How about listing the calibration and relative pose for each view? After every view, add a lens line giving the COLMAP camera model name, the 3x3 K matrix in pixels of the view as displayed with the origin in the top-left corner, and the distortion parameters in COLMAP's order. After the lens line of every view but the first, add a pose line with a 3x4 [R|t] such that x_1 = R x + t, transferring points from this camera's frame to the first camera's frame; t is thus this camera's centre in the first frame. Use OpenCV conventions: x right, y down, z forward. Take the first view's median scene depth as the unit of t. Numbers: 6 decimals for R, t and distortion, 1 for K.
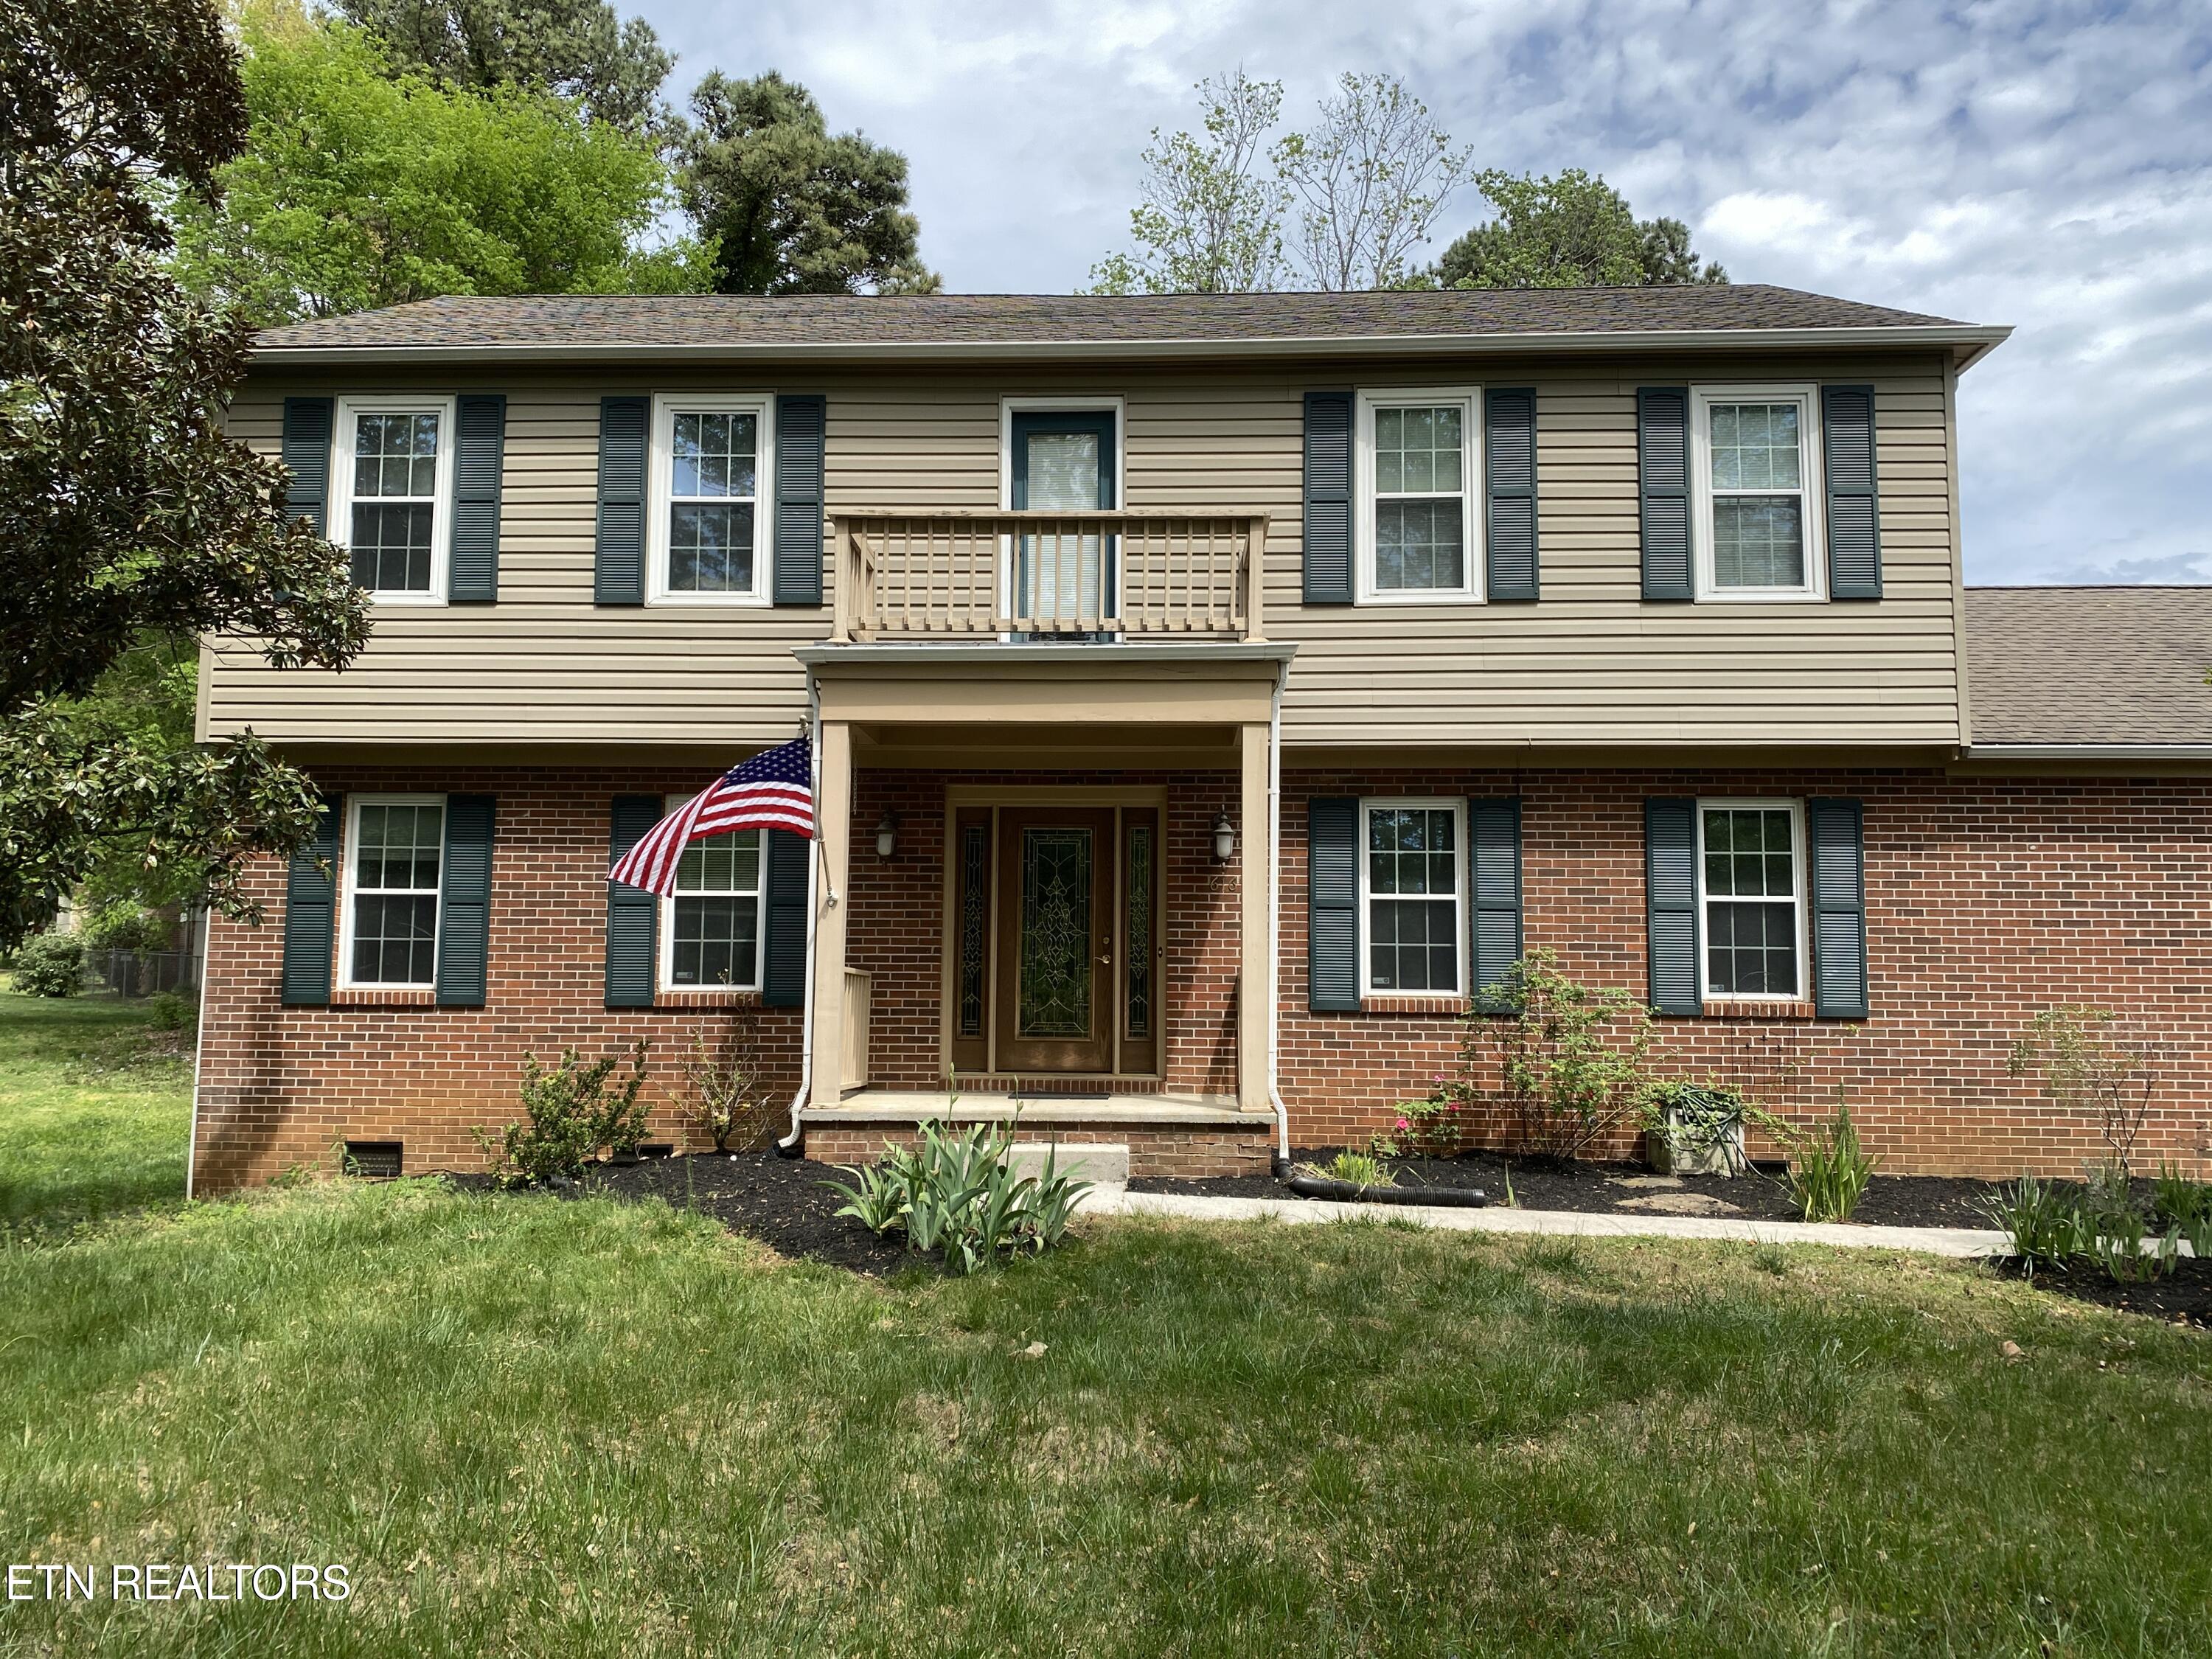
lens RADIAL K [[1785.1, 0, 1106.0], [0, 1785.1, 829.5], [0, 0, 1]] dist [0.049820, -0.002933]
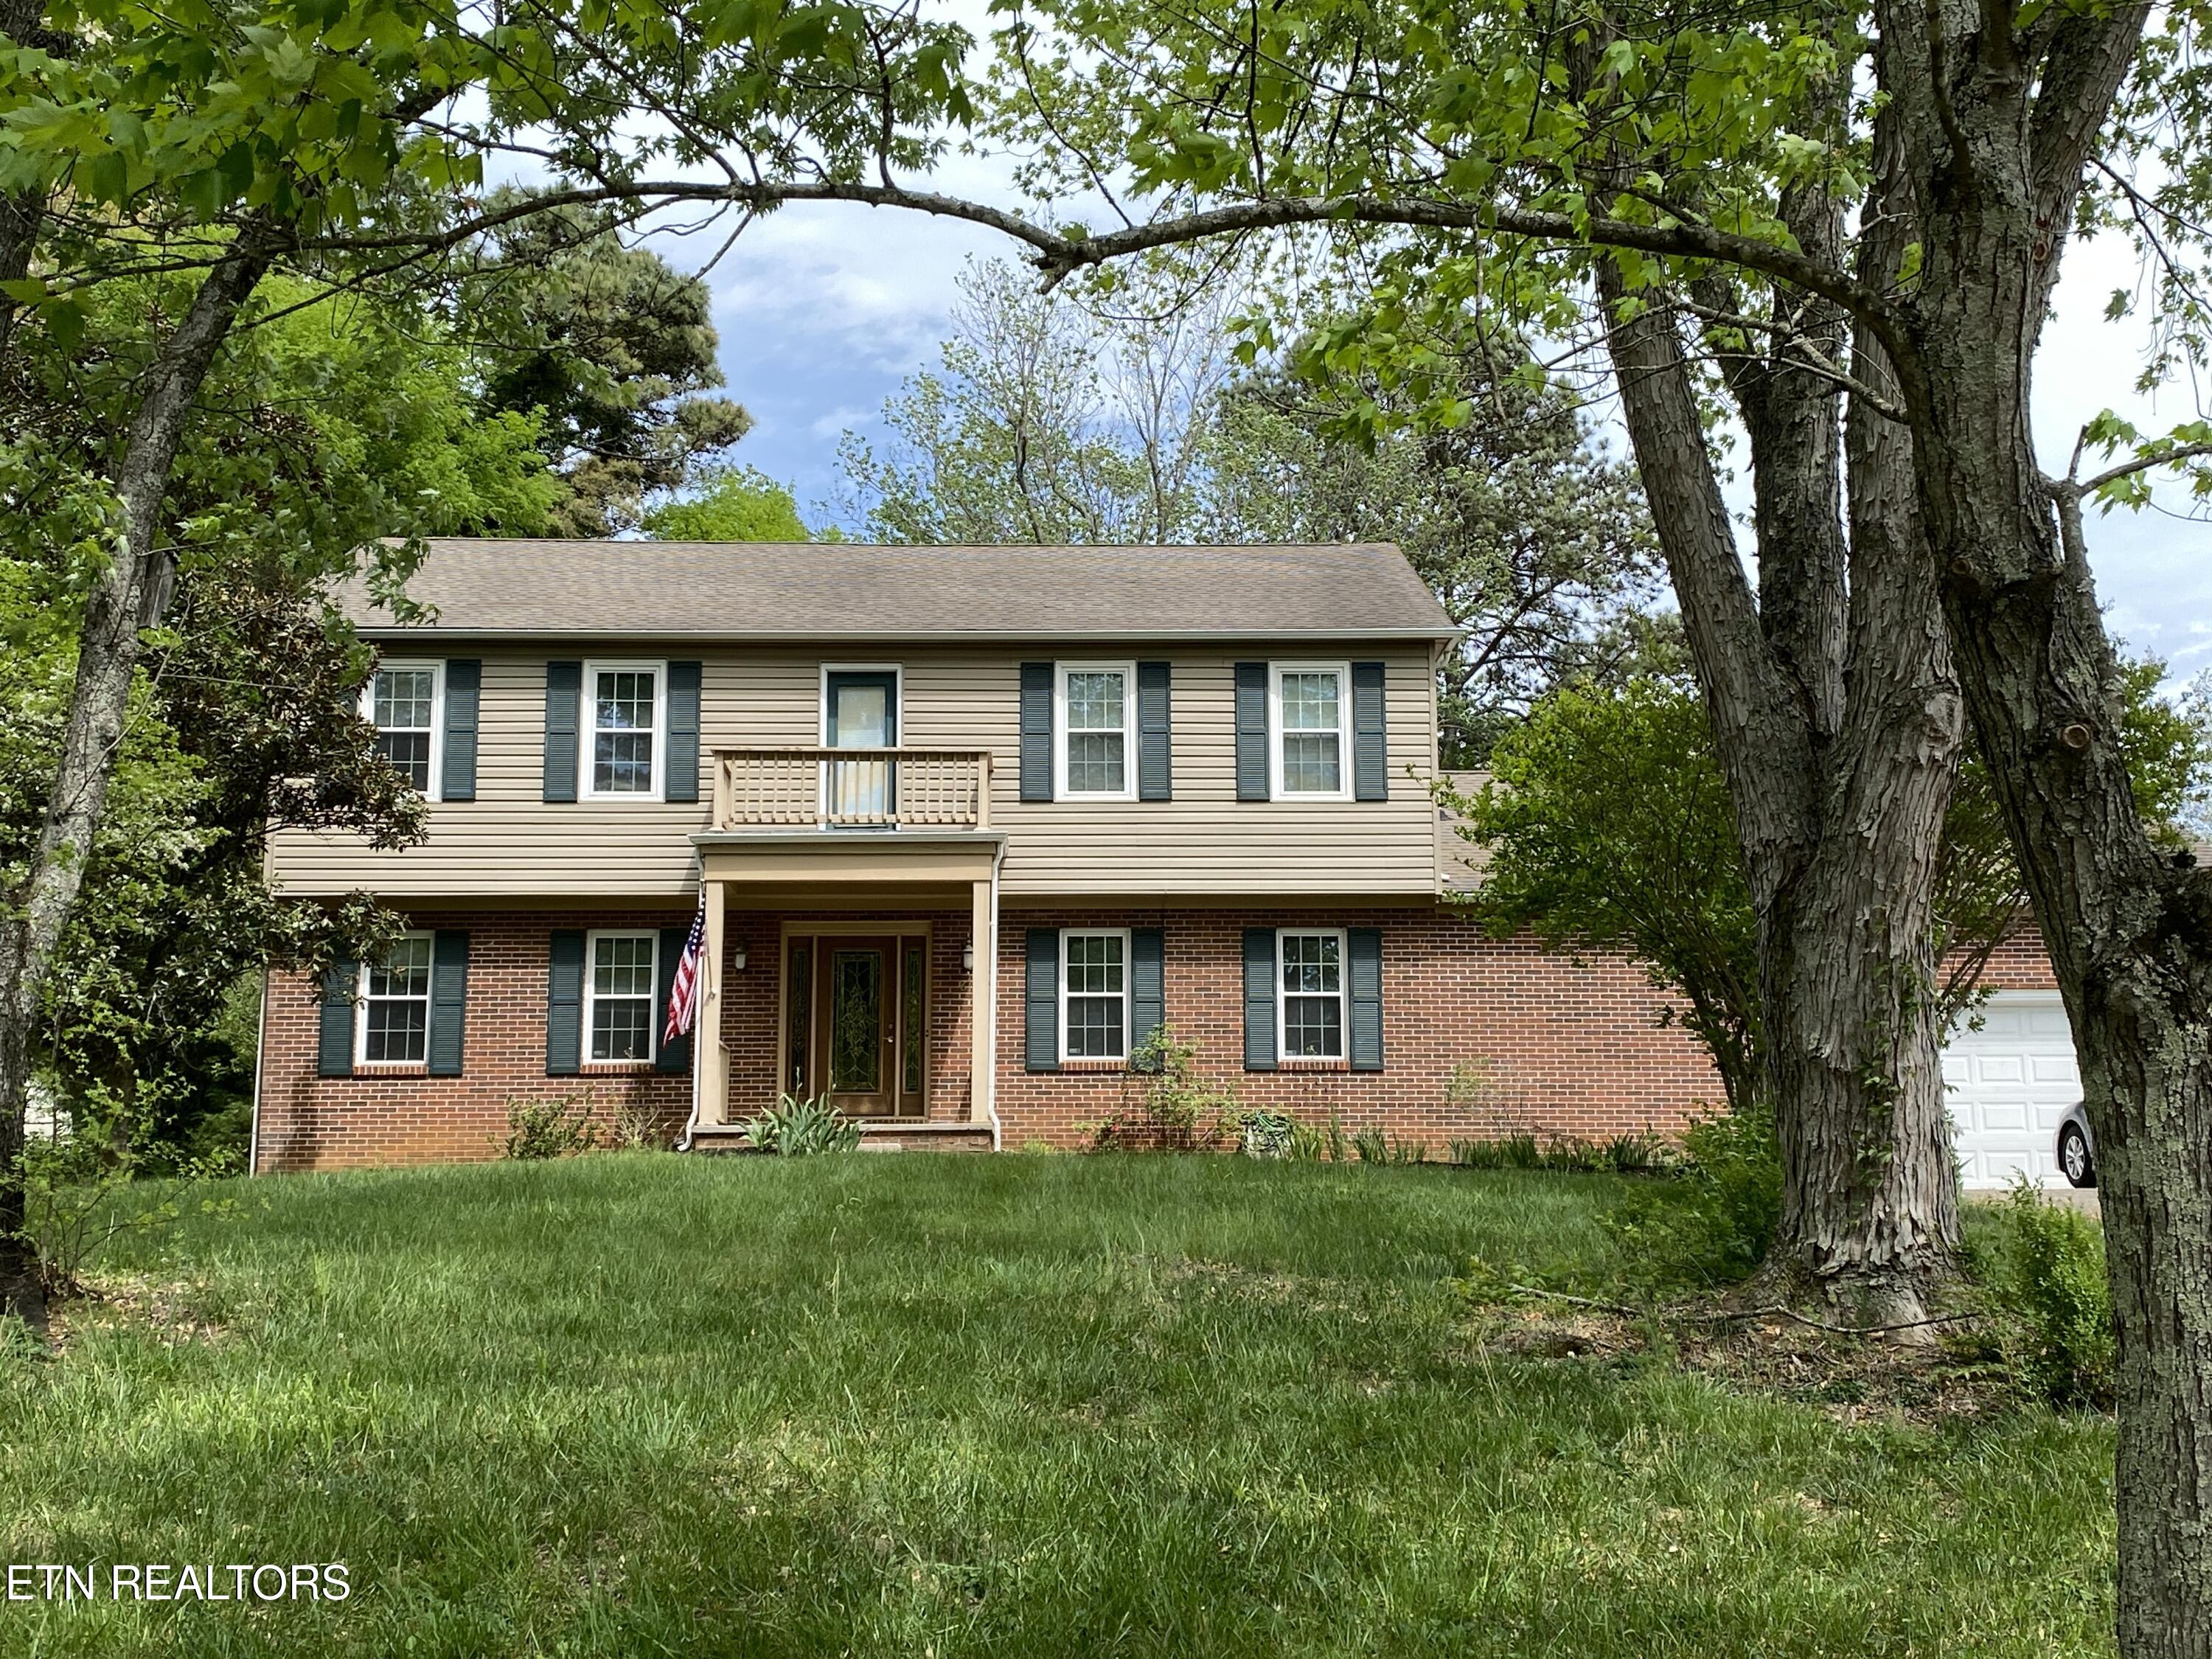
lens RADIAL K [[2443.5, 0, 1106.0], [0, 2443.5, 829.5], [0, 0, 1]] dist [0.152940, 0.003426]
pose [[0.997736, -0.001009, 0.067238, 0.043255], [0.005673, 0.997586, -0.069204, 0.042078], [-0.067006, 0.069429, 0.995334, -1.074276]]
